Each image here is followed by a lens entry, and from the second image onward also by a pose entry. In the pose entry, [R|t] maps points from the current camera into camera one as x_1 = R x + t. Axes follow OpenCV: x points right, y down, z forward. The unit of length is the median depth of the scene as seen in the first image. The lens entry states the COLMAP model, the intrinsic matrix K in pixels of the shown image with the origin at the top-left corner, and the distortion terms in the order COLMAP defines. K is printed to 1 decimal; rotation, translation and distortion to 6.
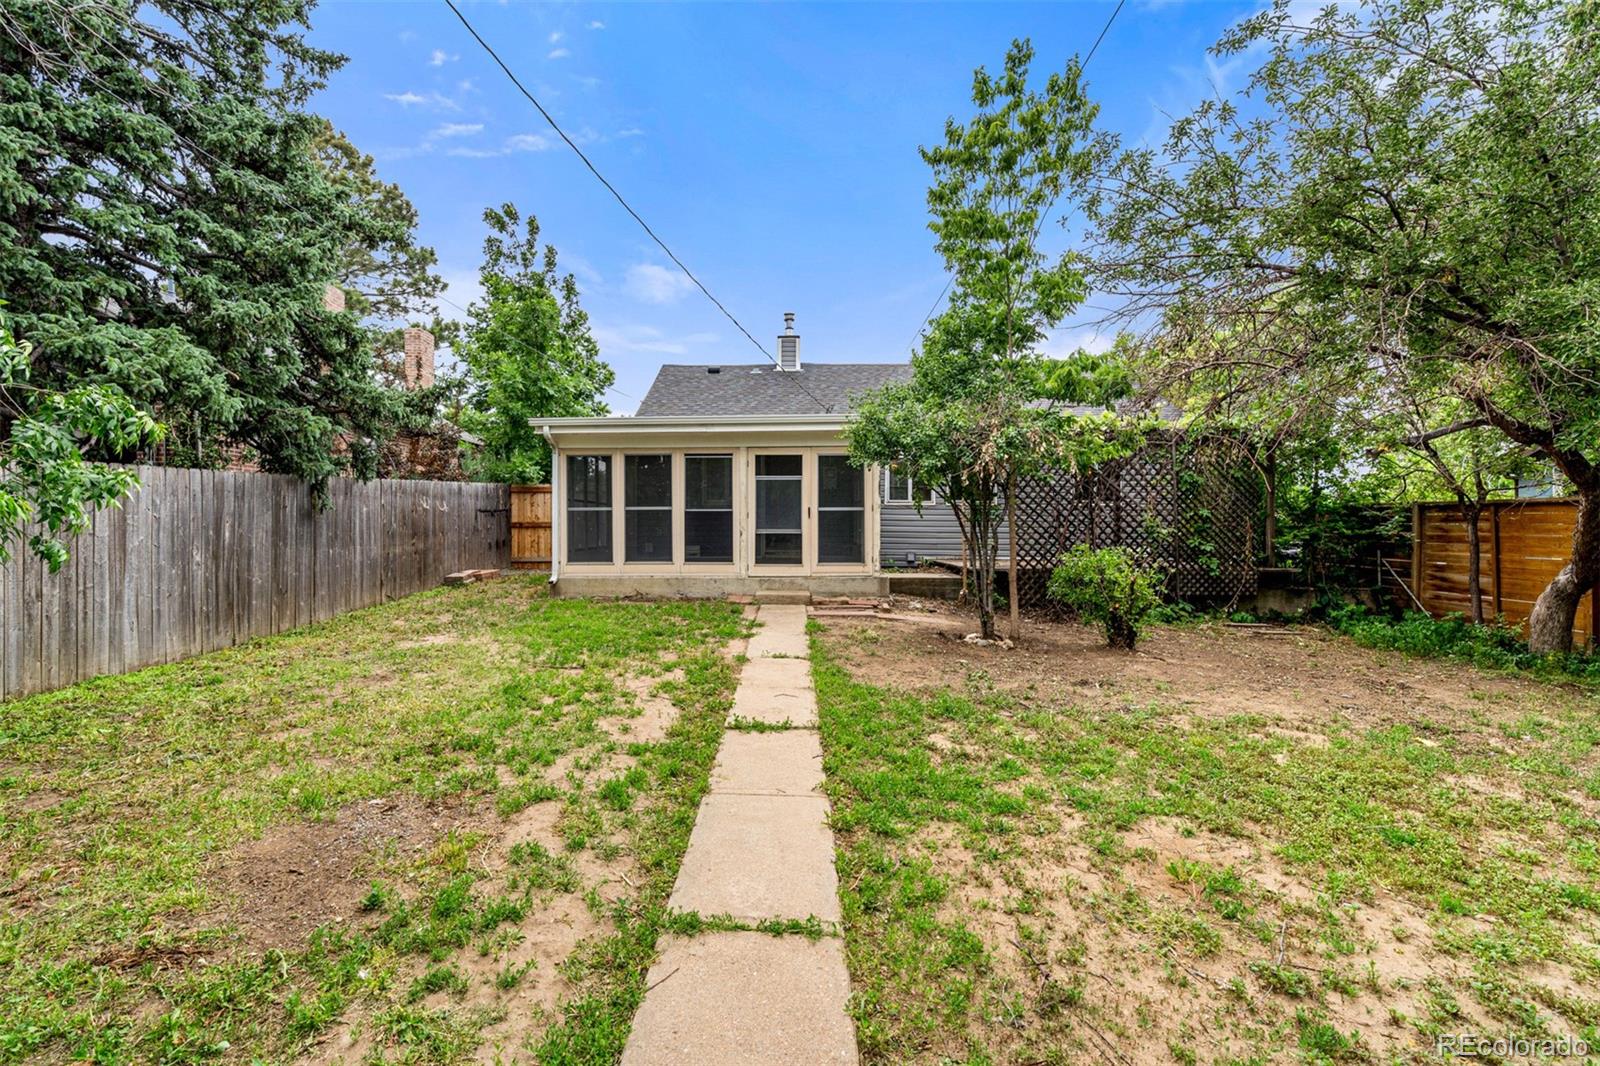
lens RADIAL K [[732.4, 0, 797.1], [0, 732.4, 537.1], [0, 0, 1]] dist [0.002387, 0.000182]
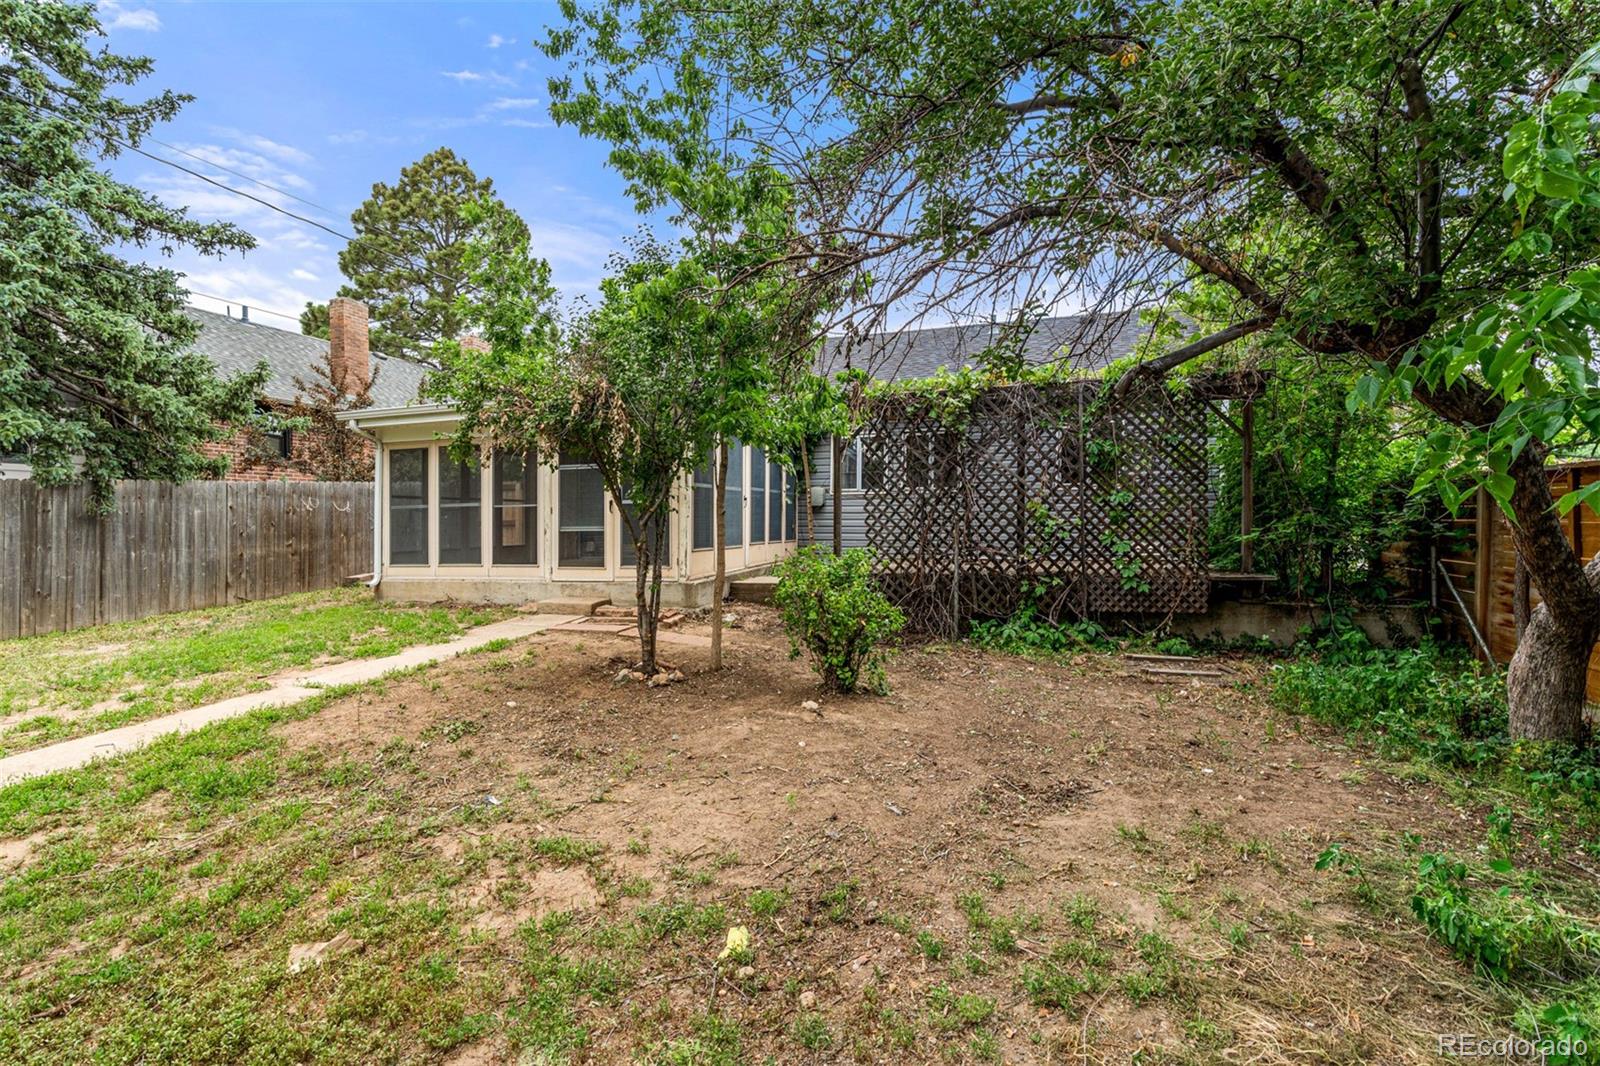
lens RADIAL K [[732.4, 0, 801.4], [0, 732.4, 534.2], [0, 0, 1]] dist [0.002387, 0.000182]
pose [[0.961318, -0.010406, -0.275245, 0.456377], [0.010412, 0.999945, -0.001441, 0.002018], [0.275245, -0.001481, 0.961373, 0.240266]]
